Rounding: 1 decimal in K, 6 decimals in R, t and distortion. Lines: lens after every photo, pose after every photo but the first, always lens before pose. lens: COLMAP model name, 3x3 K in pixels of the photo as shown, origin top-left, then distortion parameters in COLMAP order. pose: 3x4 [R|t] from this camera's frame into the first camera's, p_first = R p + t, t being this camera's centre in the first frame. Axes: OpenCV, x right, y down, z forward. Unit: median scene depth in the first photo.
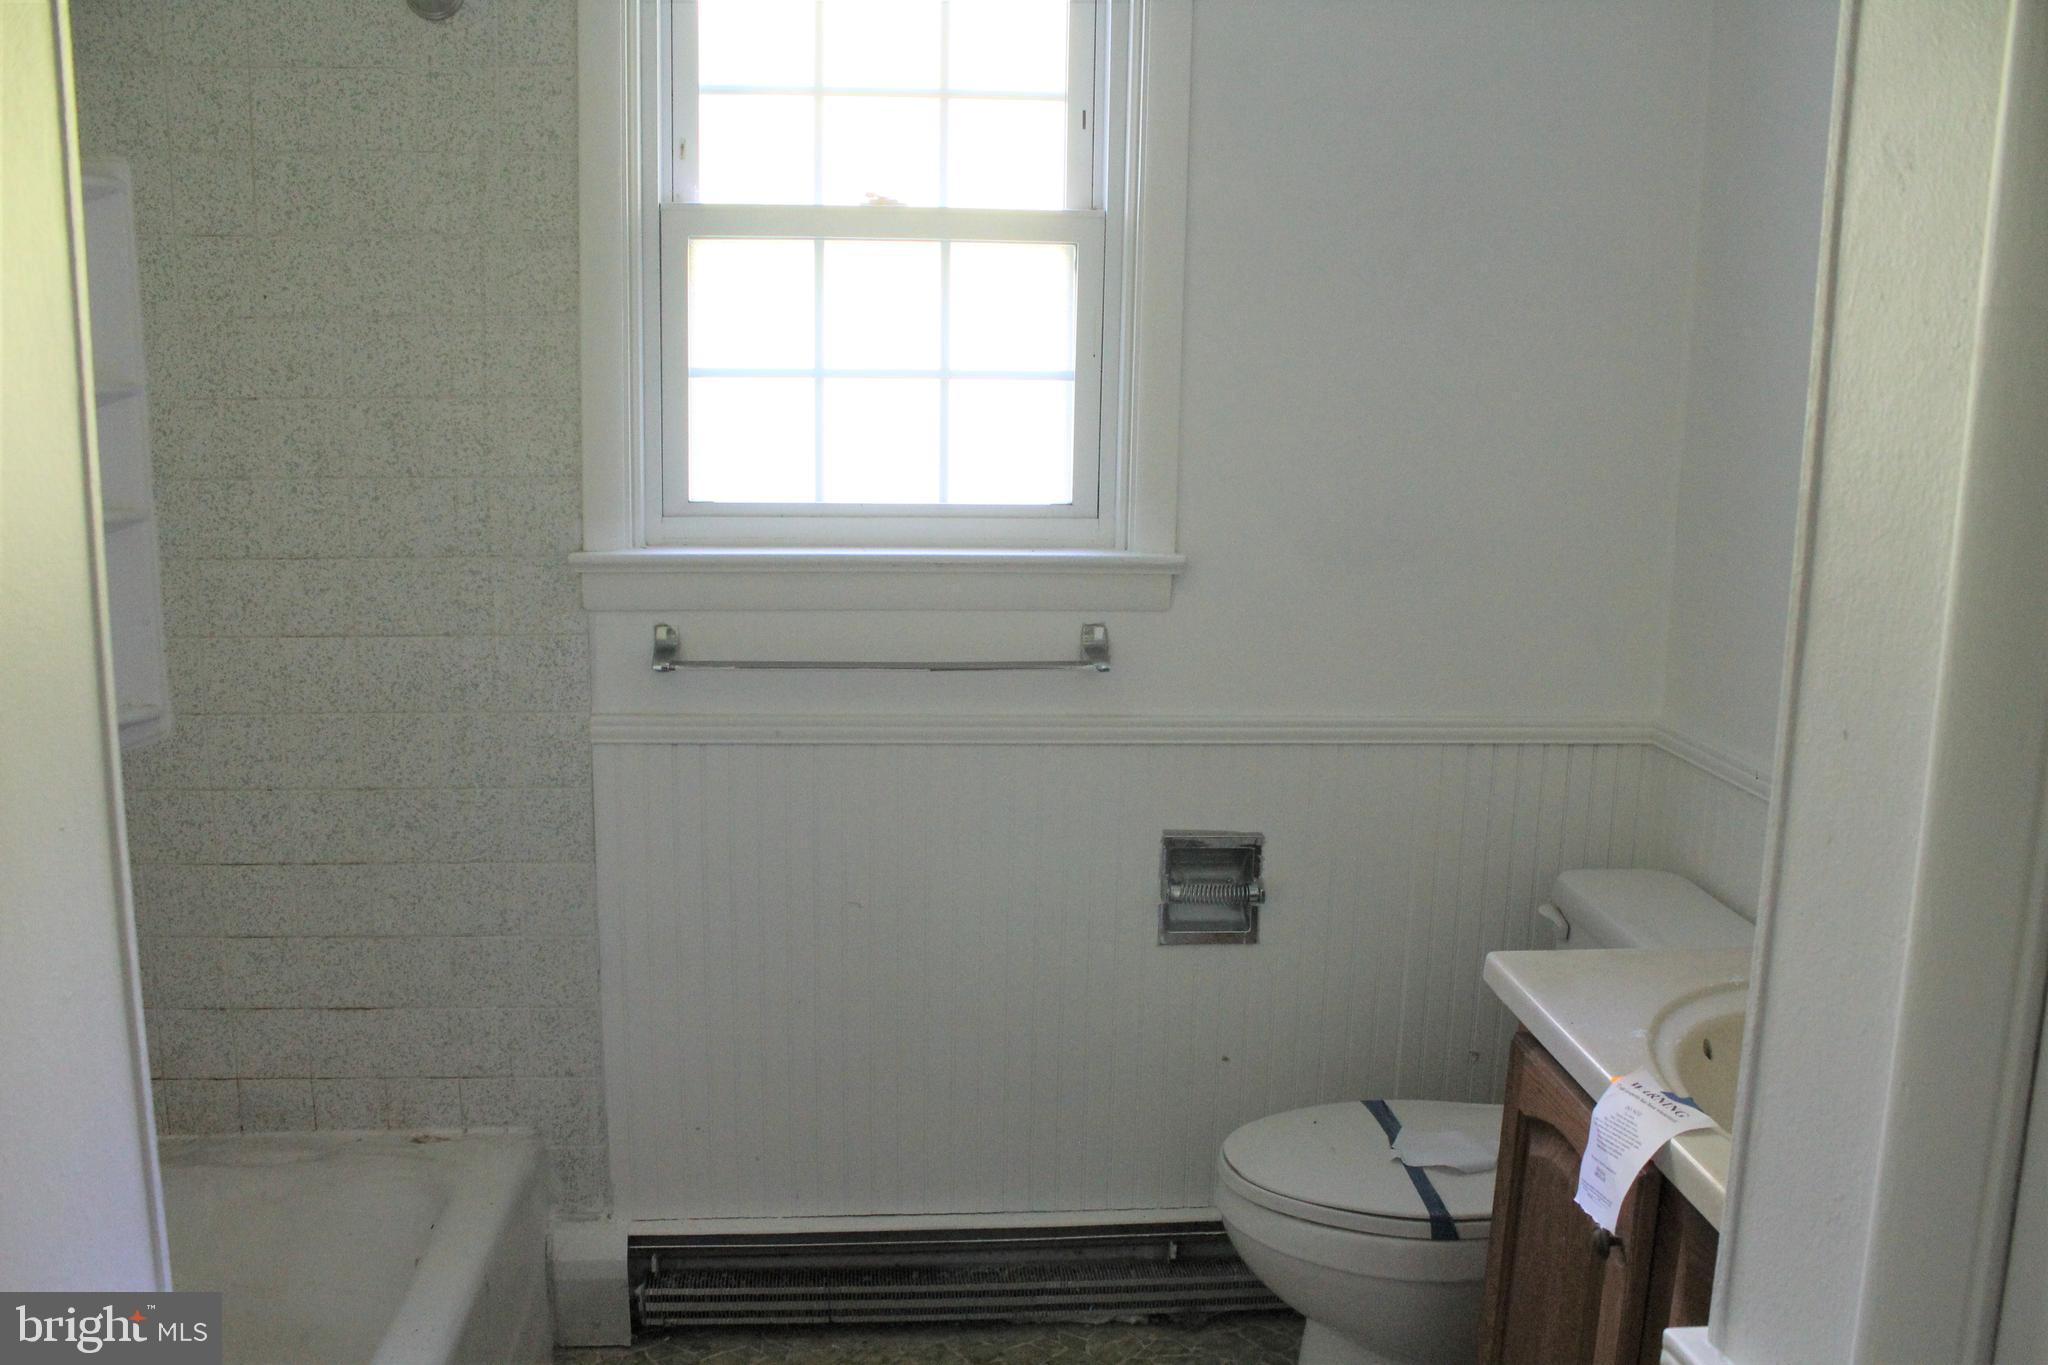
lens RADIAL K [[1705.9, 0, 1023.1], [0, 1705.9, 704.9], [0, 0, 1]] dist [-0.166235, 0.144781]
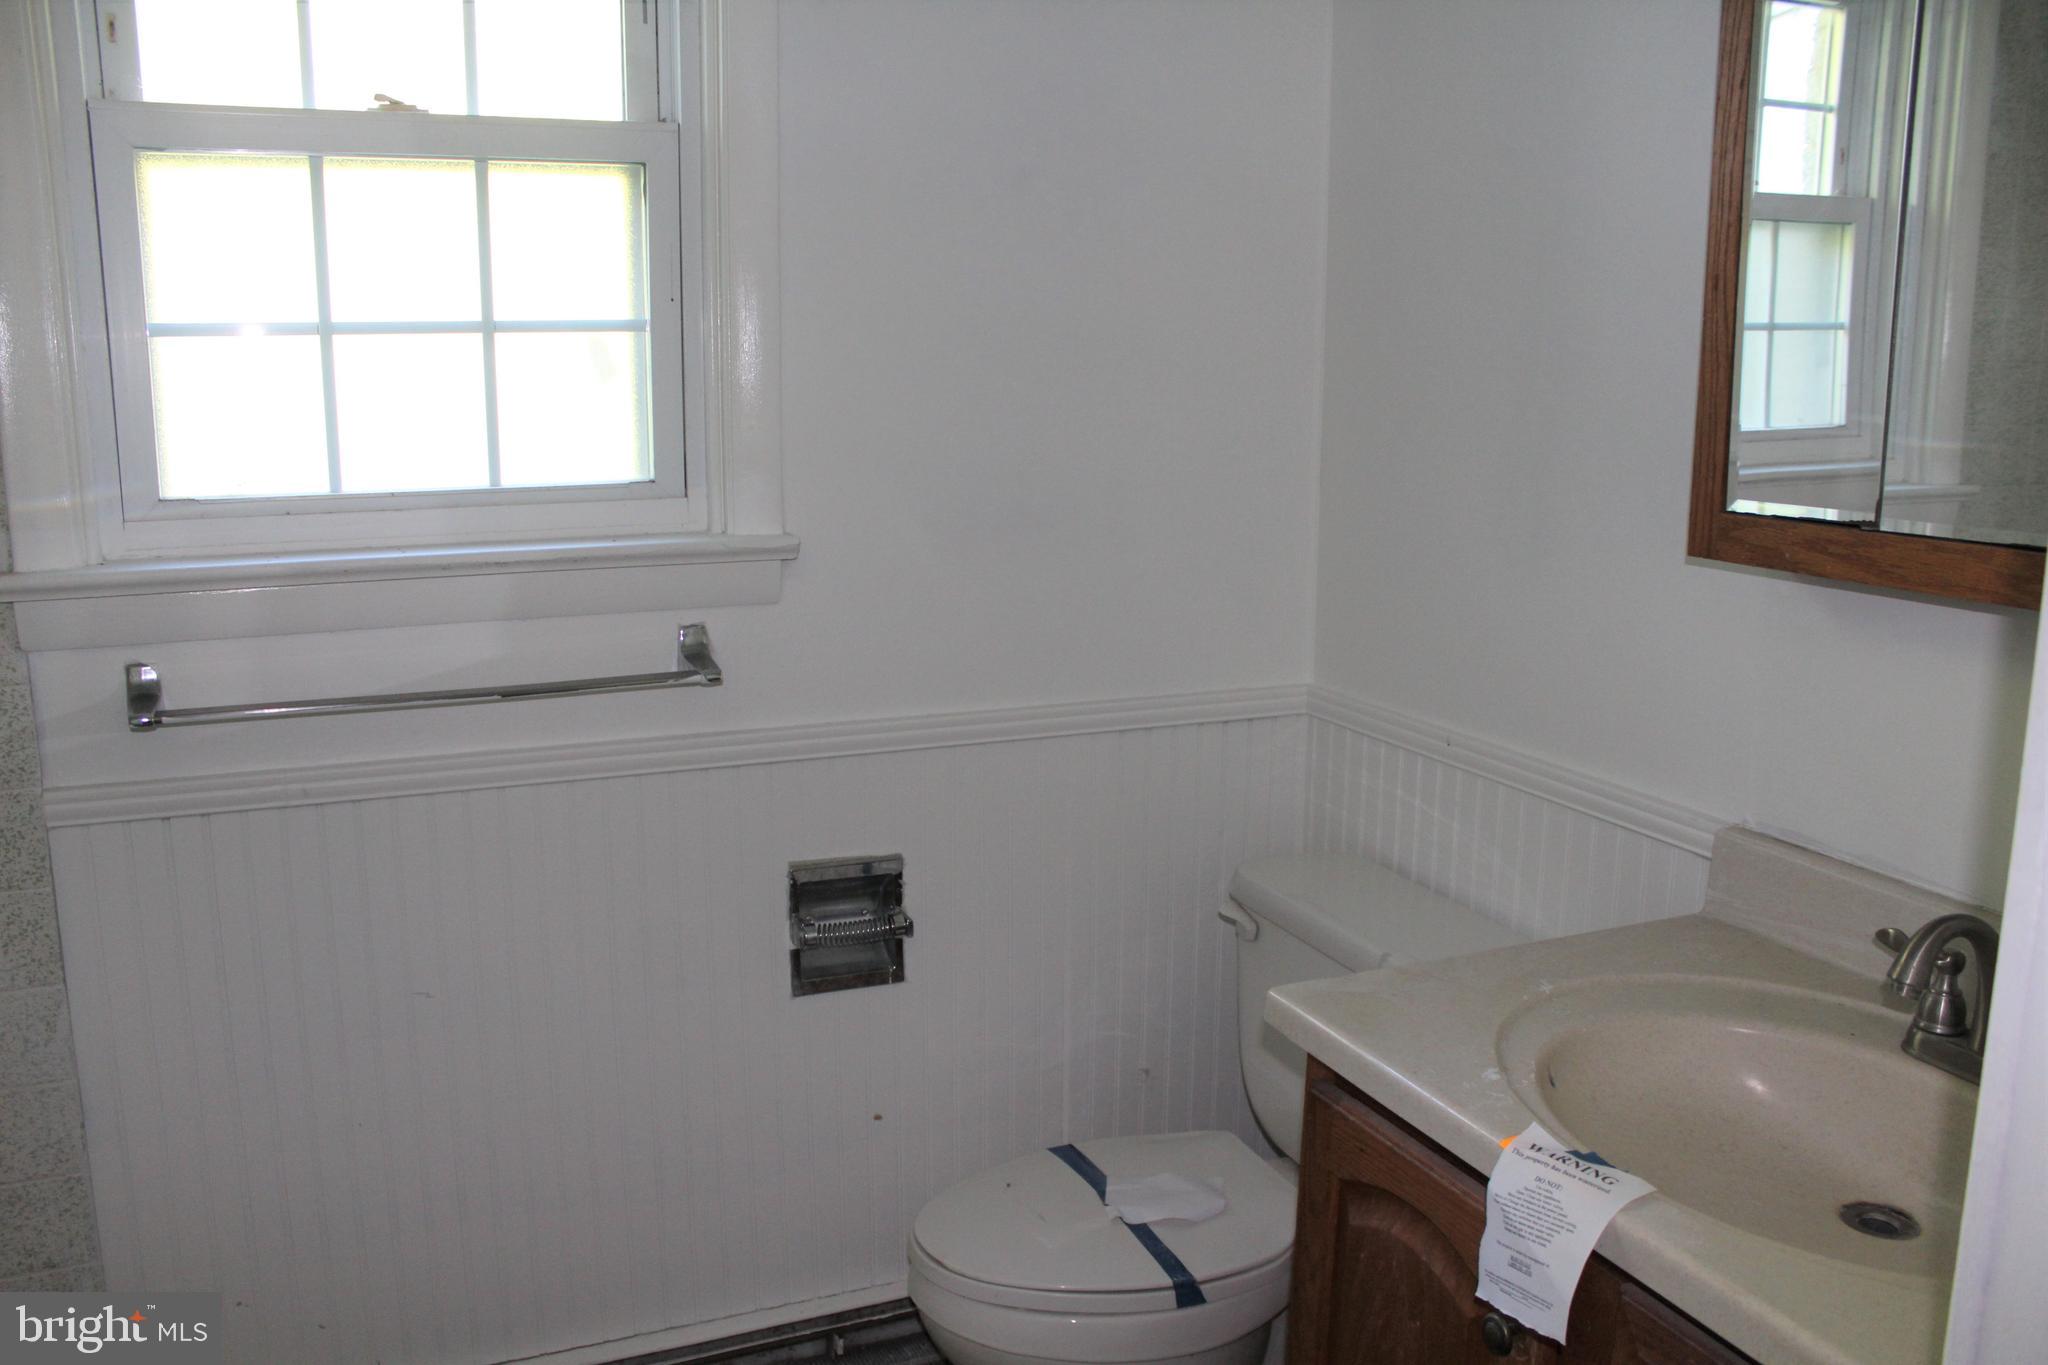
lens RADIAL K [[1705.9, 0, 1023.1], [0, 1705.9, 704.9], [0, 0, 1]] dist [-0.166235, 0.144781]
pose [[0.945774, -0.078131, 0.315289, -0.070986], [0.073299, 0.996940, 0.027173, -0.019799], [-0.316447, -0.002589, 0.948607, 0.176000]]
